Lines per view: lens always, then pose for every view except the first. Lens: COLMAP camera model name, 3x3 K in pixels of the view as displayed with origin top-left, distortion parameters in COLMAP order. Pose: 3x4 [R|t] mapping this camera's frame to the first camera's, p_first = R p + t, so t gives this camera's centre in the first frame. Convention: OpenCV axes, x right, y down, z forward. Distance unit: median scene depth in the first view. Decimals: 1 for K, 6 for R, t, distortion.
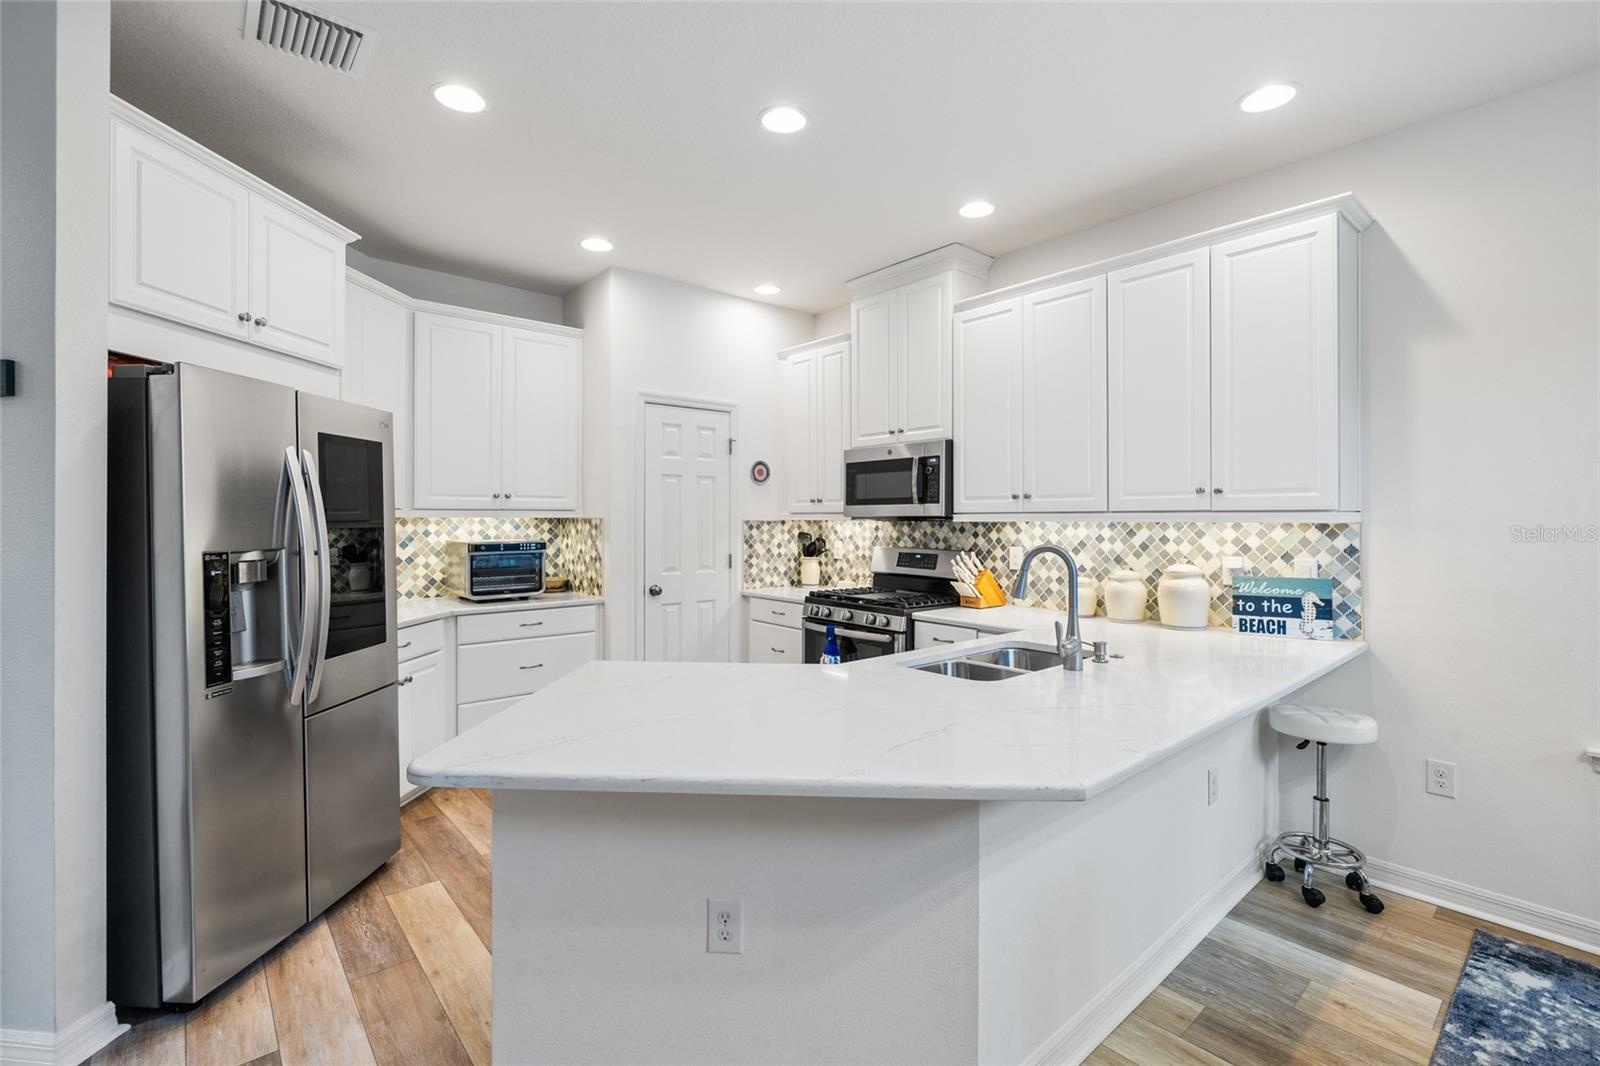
lens RADIAL K [[709.6, 0, 796.0], [0, 709.6, 521.8], [0, 0, 1]] dist [-0.009289, 0.001655]
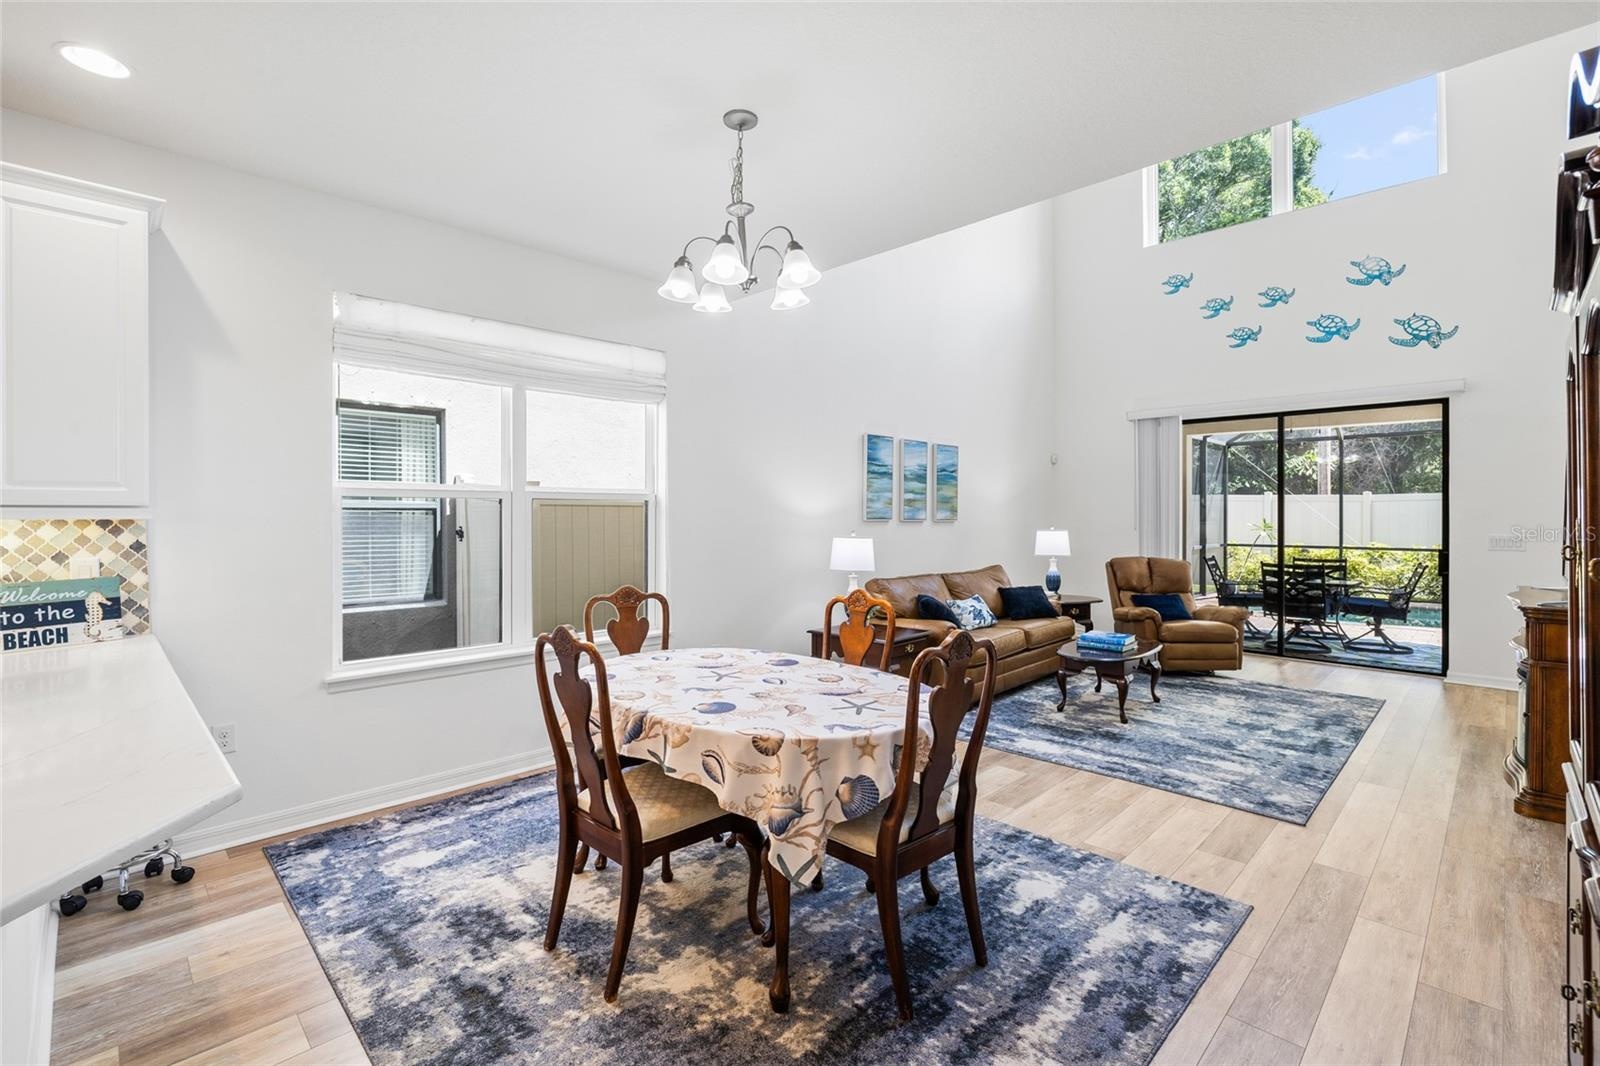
lens RADIAL K [[713.1, 0, 801.9], [0, 713.1, 517.6], [0, 0, 1]] dist [-0.007087, 0.000800]
pose [[-0.076230, -0.005730, 0.997074, -0.216325], [0.005543, 0.999966, 0.006171, -0.001054], [-0.997075, 0.005998, -0.076196, 0.095652]]
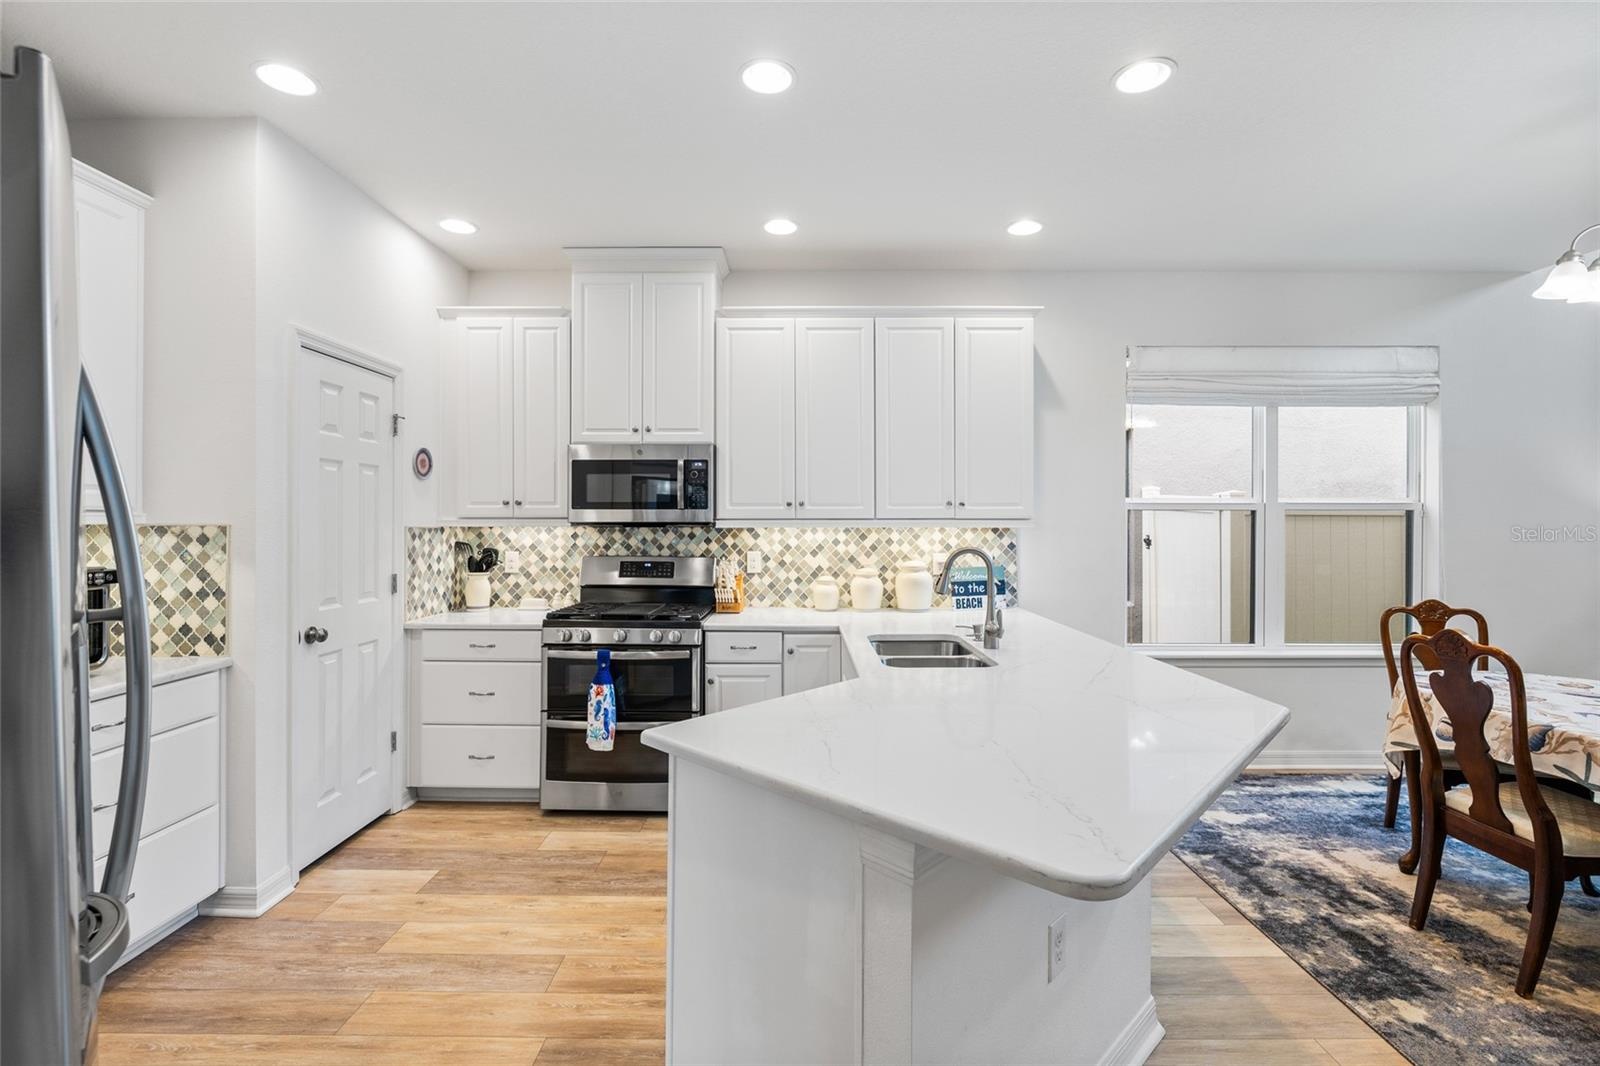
lens RADIAL K [[709.6, 0, 796.0], [0, 709.6, 521.8], [0, 0, 1]] dist [-0.009289, 0.001655]
pose [[0.653747, 0.000914, 0.756712, -0.460144], [0.003384, 0.999986, -0.004132, -0.004036], [-0.756705, 0.005262, 0.653735, 0.272567]]
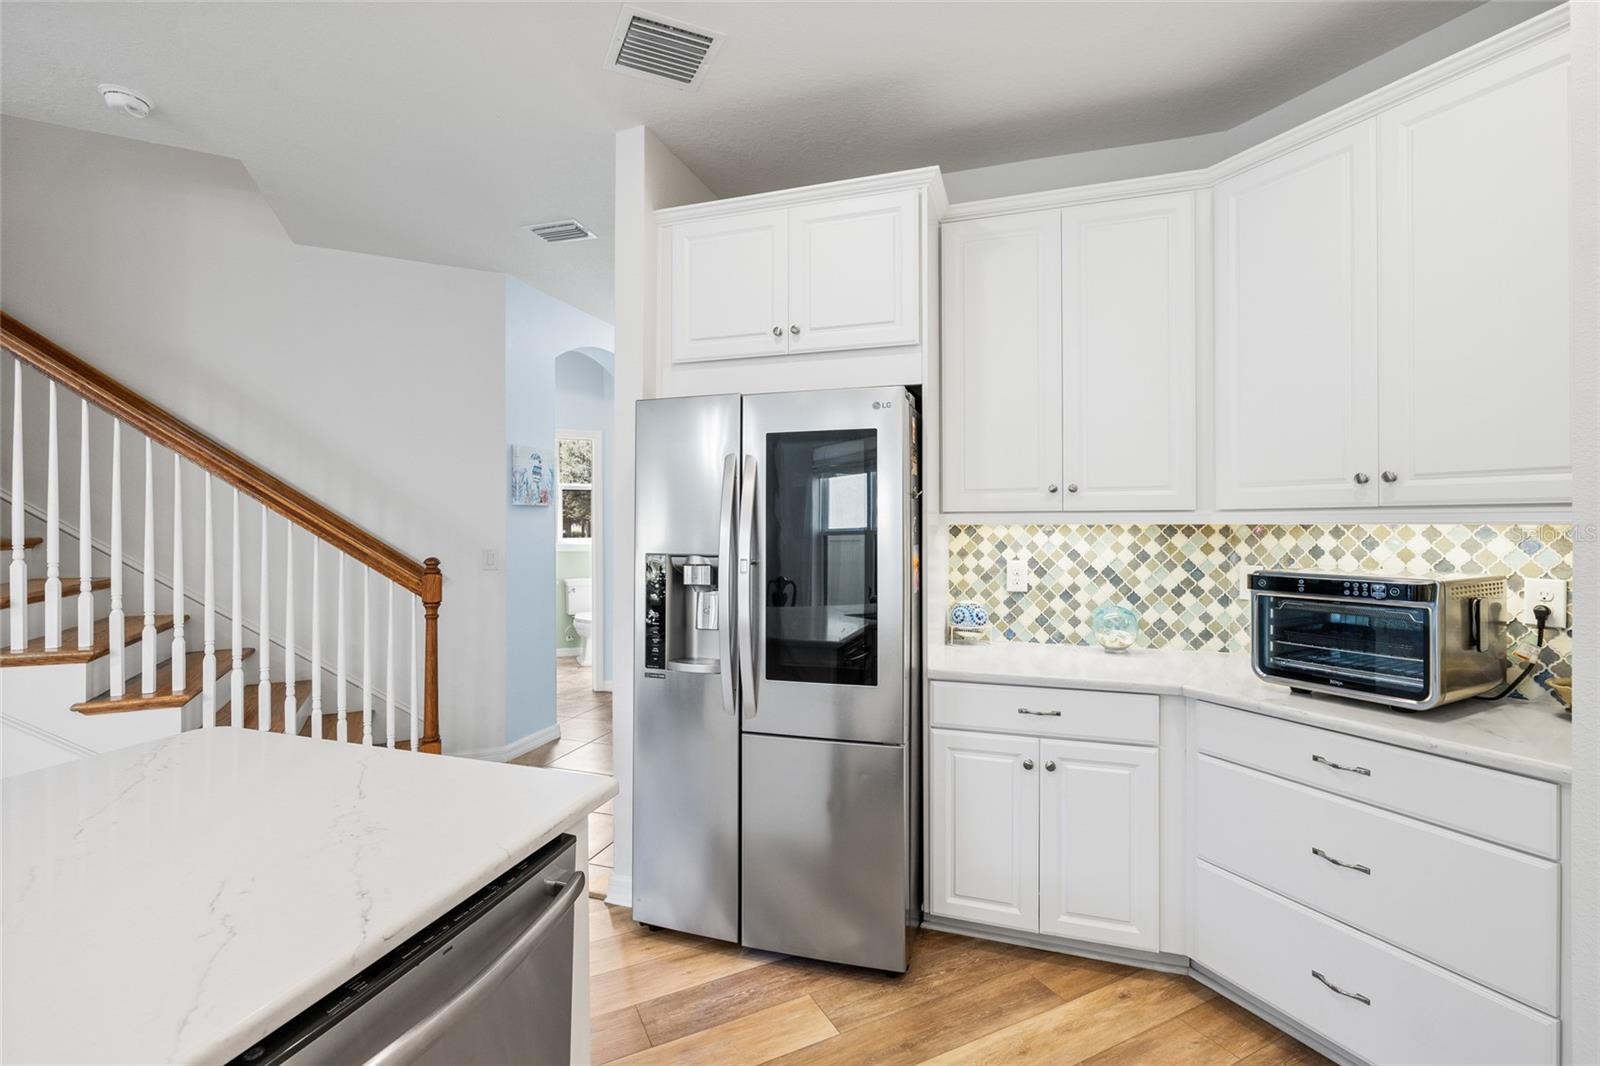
lens RADIAL K [[709.6, 0, 796.0], [0, 709.6, 521.8], [0, 0, 1]] dist [-0.009289, 0.001655]
pose [[-0.246762, -0.004163, -0.969067, 0.142386], [-0.004491, 0.999985, -0.003153, -0.004809], [0.969066, 0.003574, -0.246777, 0.813051]]
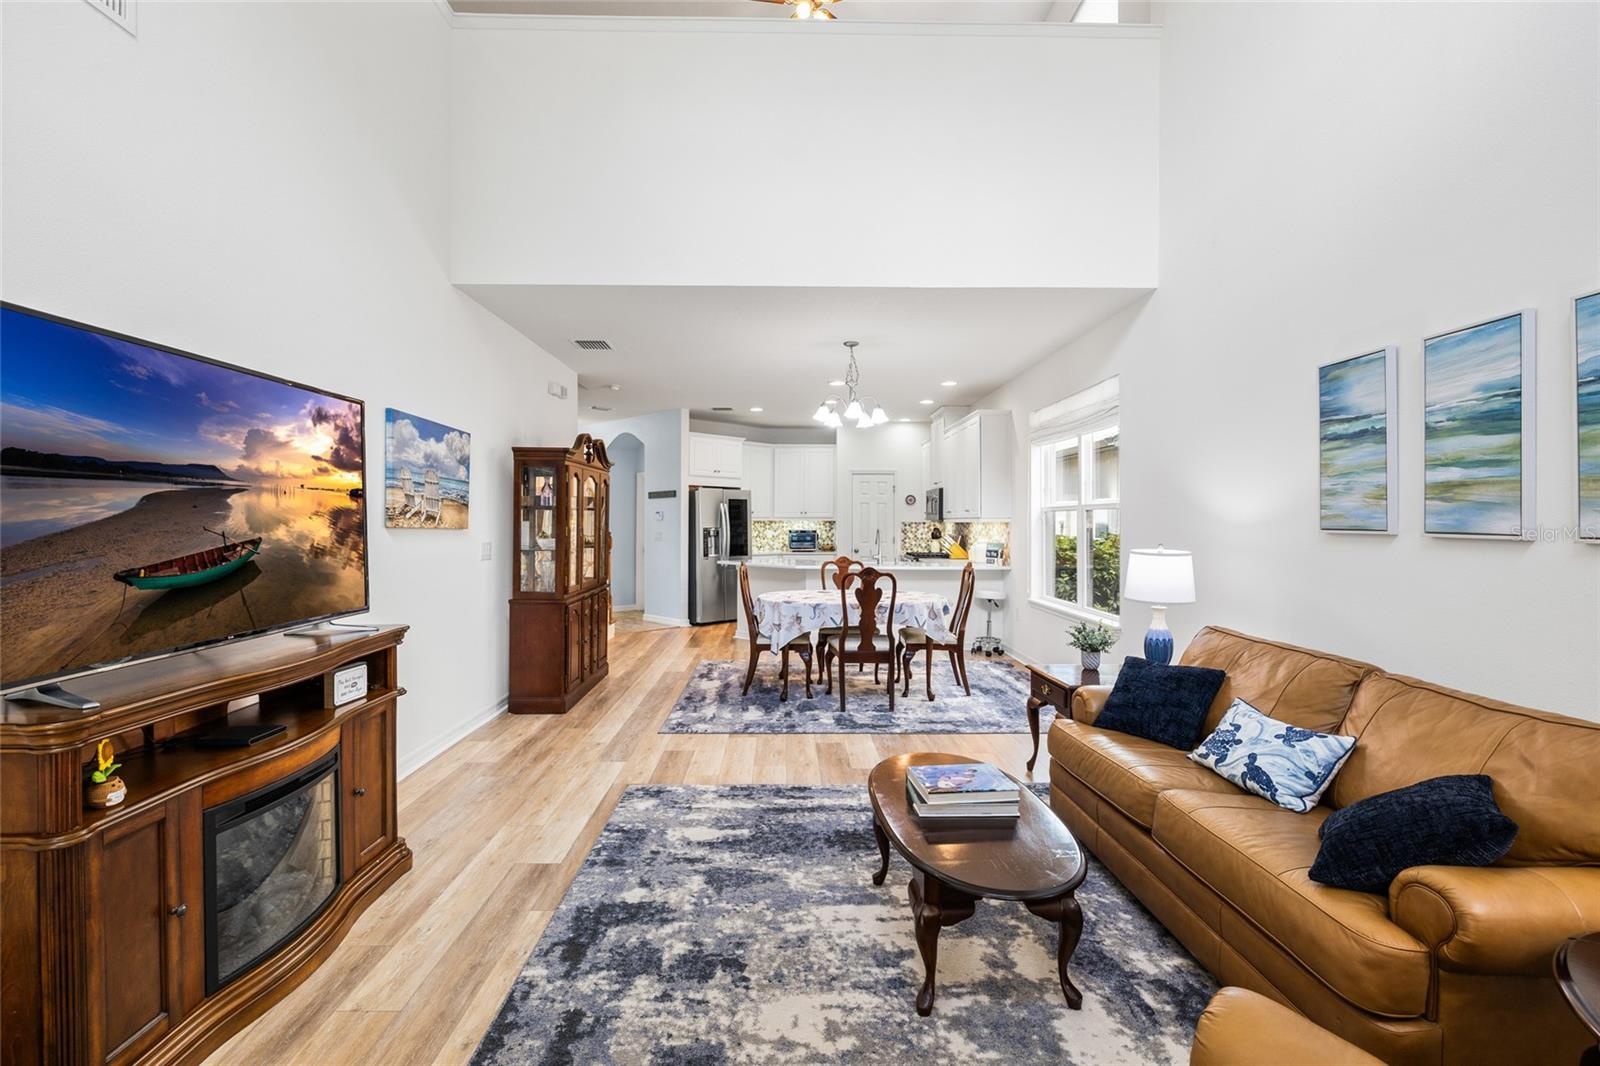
lens RADIAL K [[717.1, 0, 798.5], [0, 717.1, 523.6], [0, 0, 1]] dist [-0.012478, 0.001243]
pose [[0.771230, 0.002489, -0.636552, 1.398437], [-0.004369, 0.999989, -0.001383, 0.009771], [0.636542, 0.003848, 0.771232, -1.184769]]
